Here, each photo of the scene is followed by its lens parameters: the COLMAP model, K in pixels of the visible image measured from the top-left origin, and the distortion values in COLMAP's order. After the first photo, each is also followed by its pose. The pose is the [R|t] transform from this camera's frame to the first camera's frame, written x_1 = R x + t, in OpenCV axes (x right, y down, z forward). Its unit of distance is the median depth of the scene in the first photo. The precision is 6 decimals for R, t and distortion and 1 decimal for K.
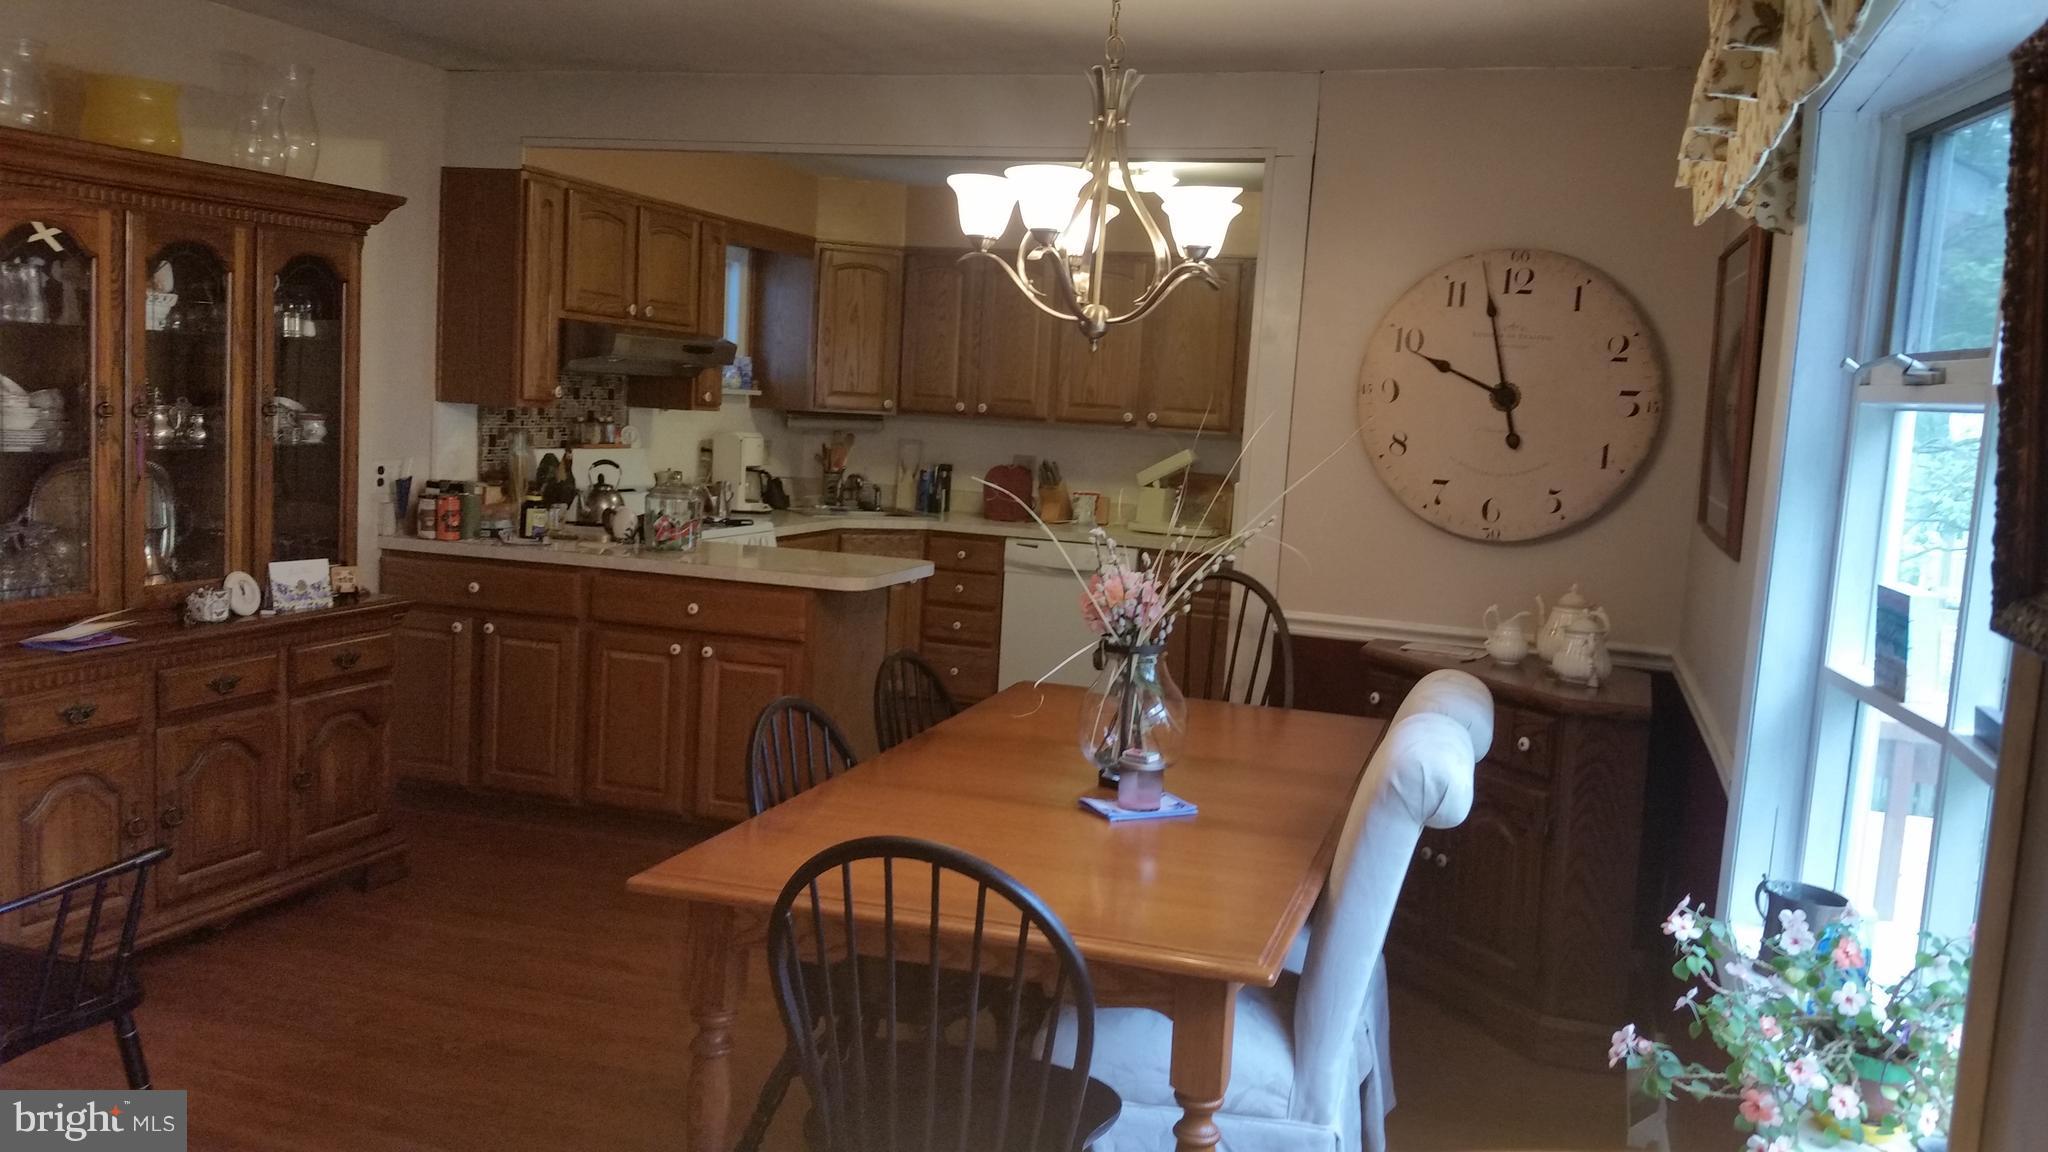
lens RADIAL K [[1646.6, 0, 1016.8], [0, 1646.6, 570.6], [0, 0, 1]] dist [0.128084, -0.119579]
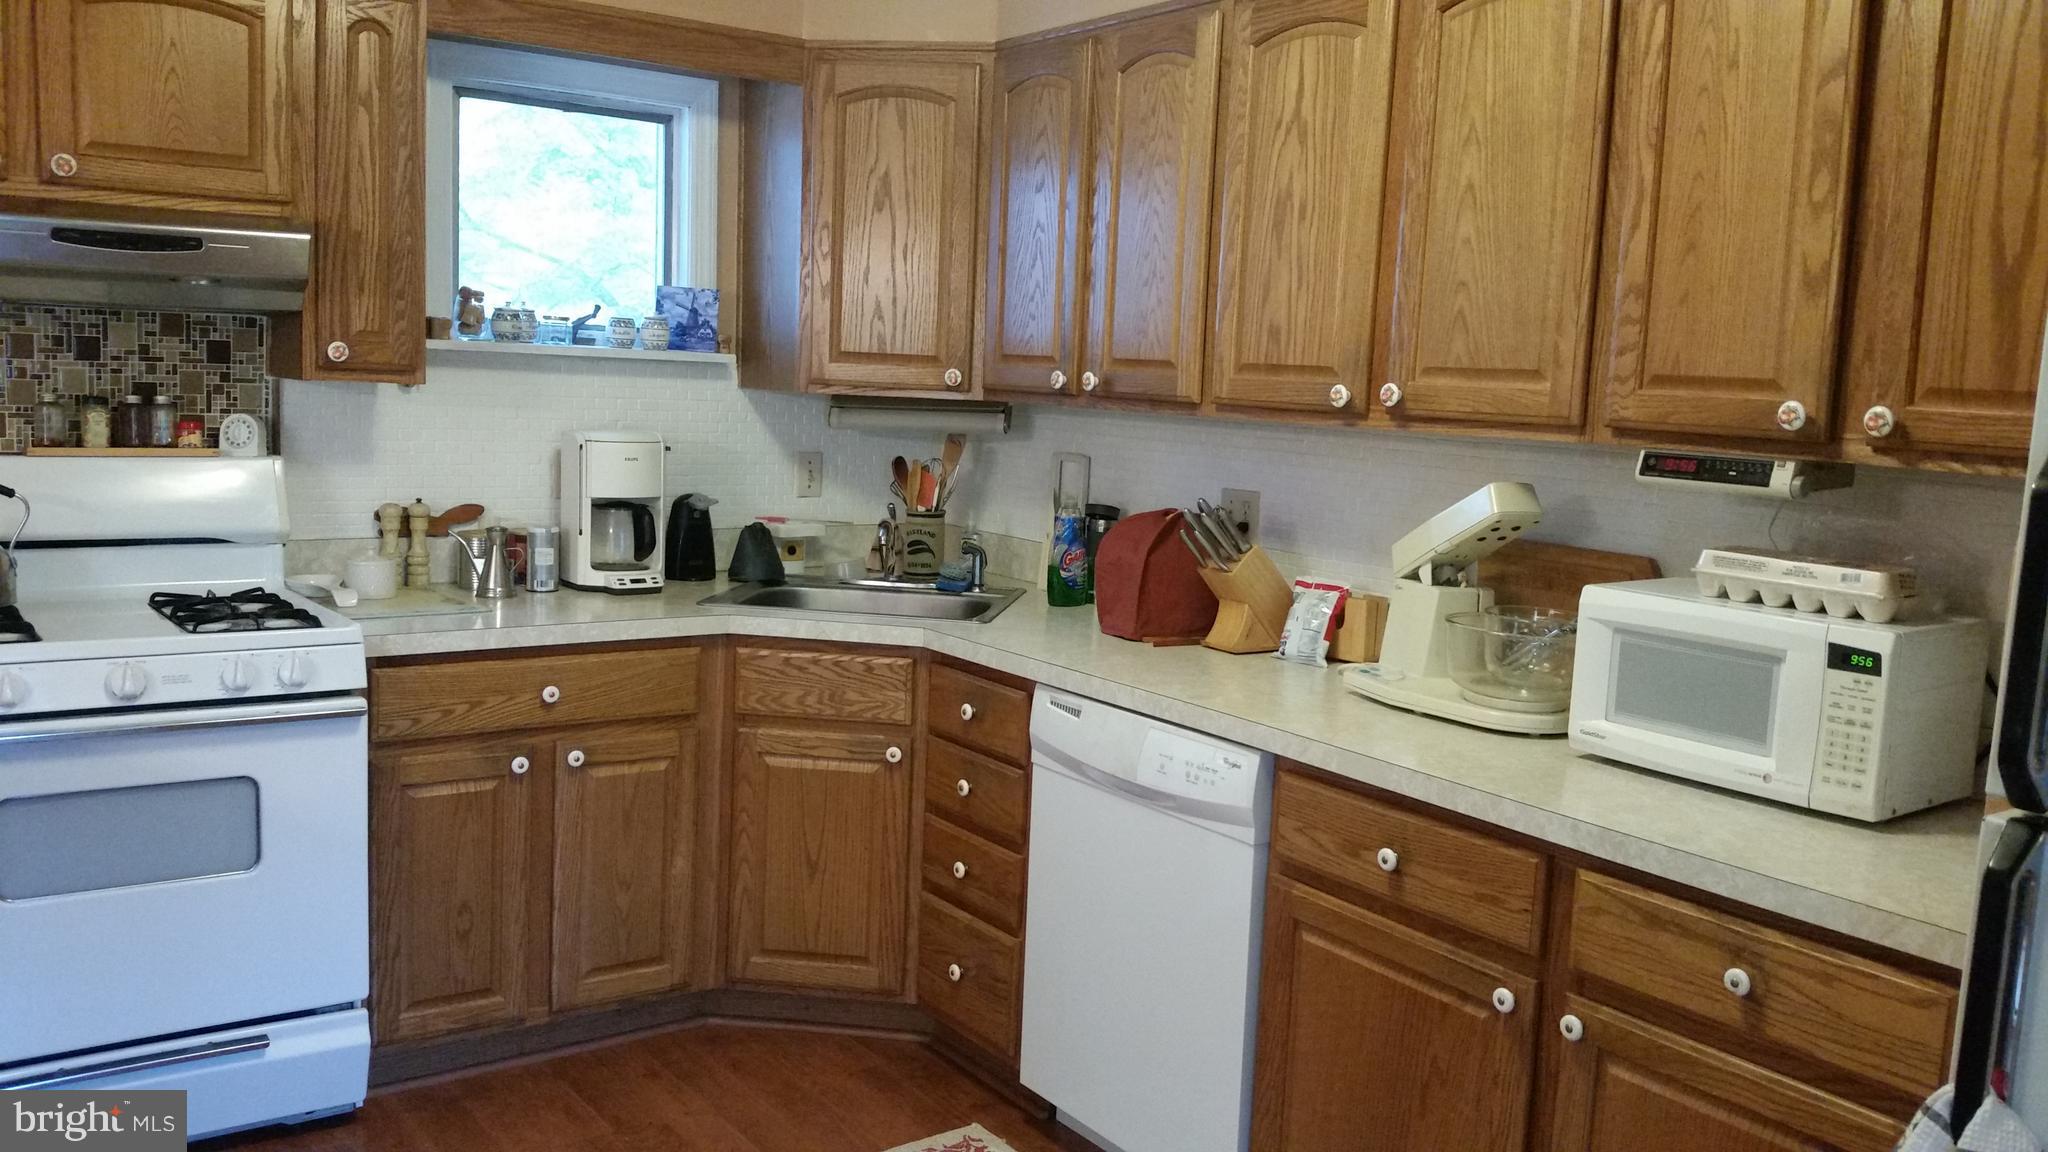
lens RADIAL K [[1646.6, 0, 1022.2], [0, 1646.6, 567.8], [0, 0, 1]] dist [0.128084, -0.119579]
pose [[0.815094, 0.050226, -0.577148, 0.399466], [-0.056639, 0.998371, 0.006892, -0.089600], [0.576554, 0.027071, 0.816610, 1.118373]]
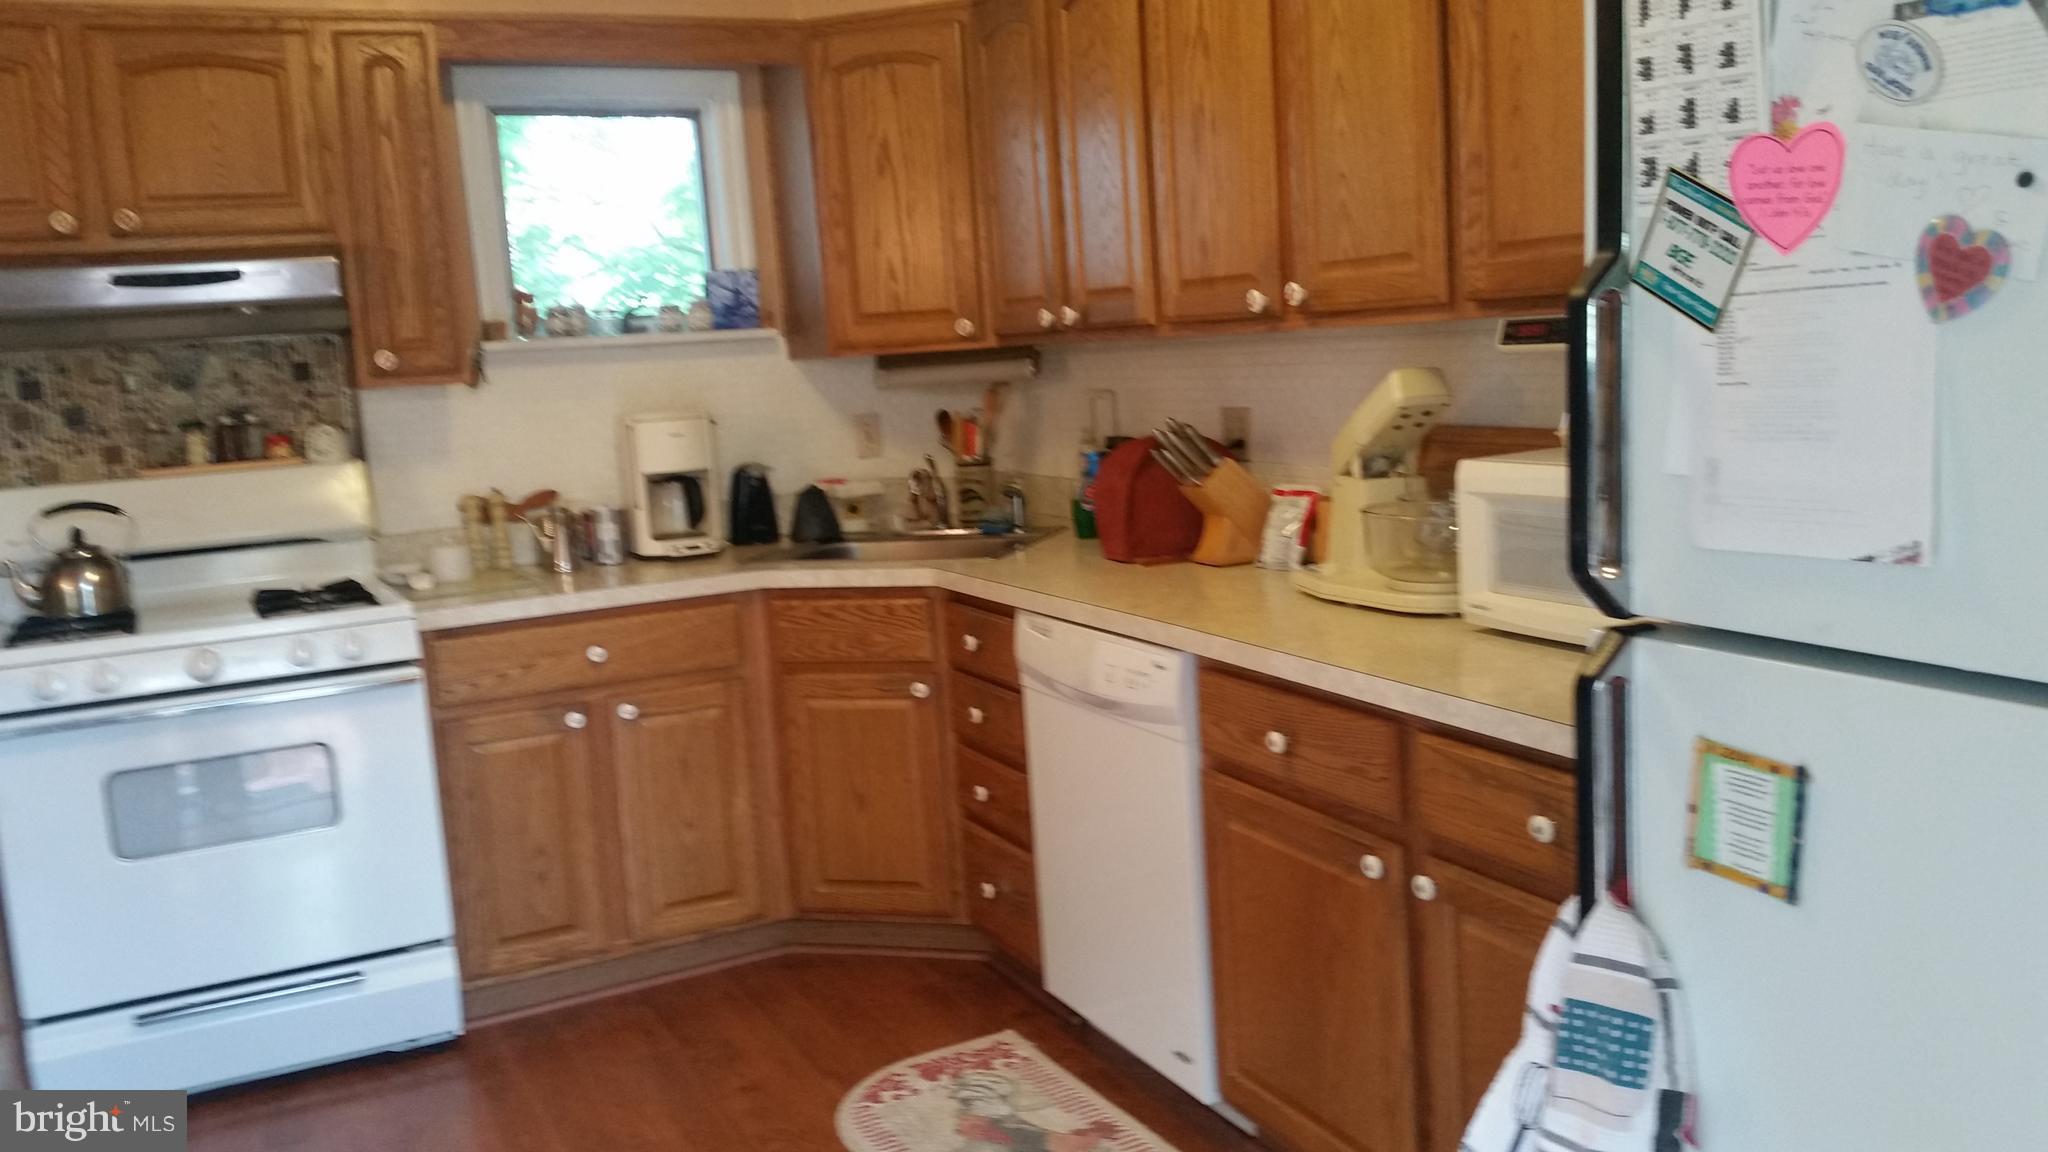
lens RADIAL K [[1646.6, 0, 1034.5], [0, 1646.6, 574.3], [0, 0, 1]] dist [0.128084, -0.119579]
pose [[0.709878, 0.000357, -0.704325, 0.527555], [0.029857, 0.999086, 0.030599, -0.073150], [0.703692, -0.042751, 0.709218, 1.185326]]
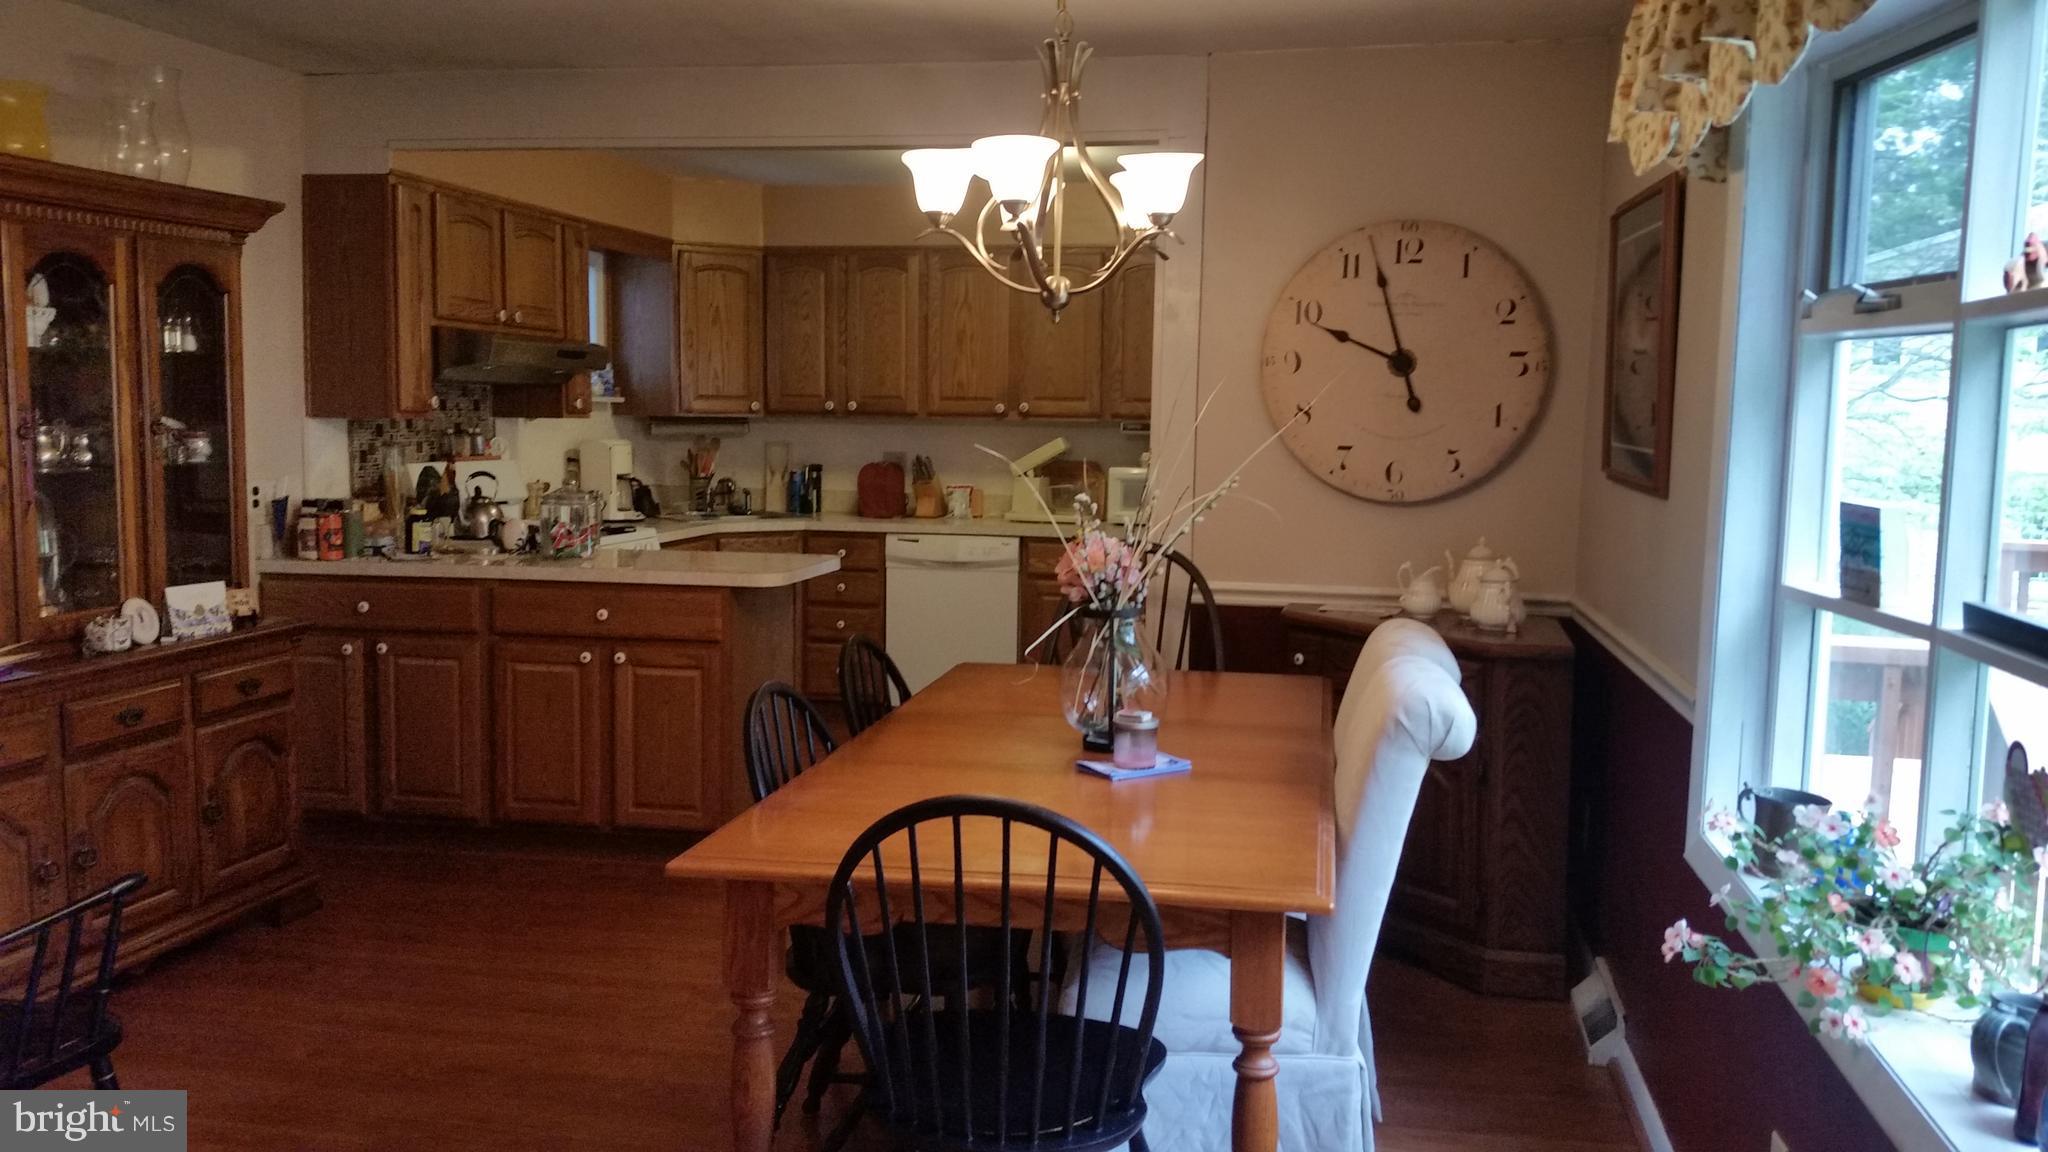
lens RADIAL K [[1646.6, 0, 1004.6], [0, 1646.6, 569.8], [0, 0, 1]] dist [0.128084, -0.119579]
pose [[0.992790, -0.054894, 0.106557, -0.073207], [0.055419, 0.998461, -0.001963, 0.013550], [-0.106286, 0.007854, 0.994305, -0.002473]]
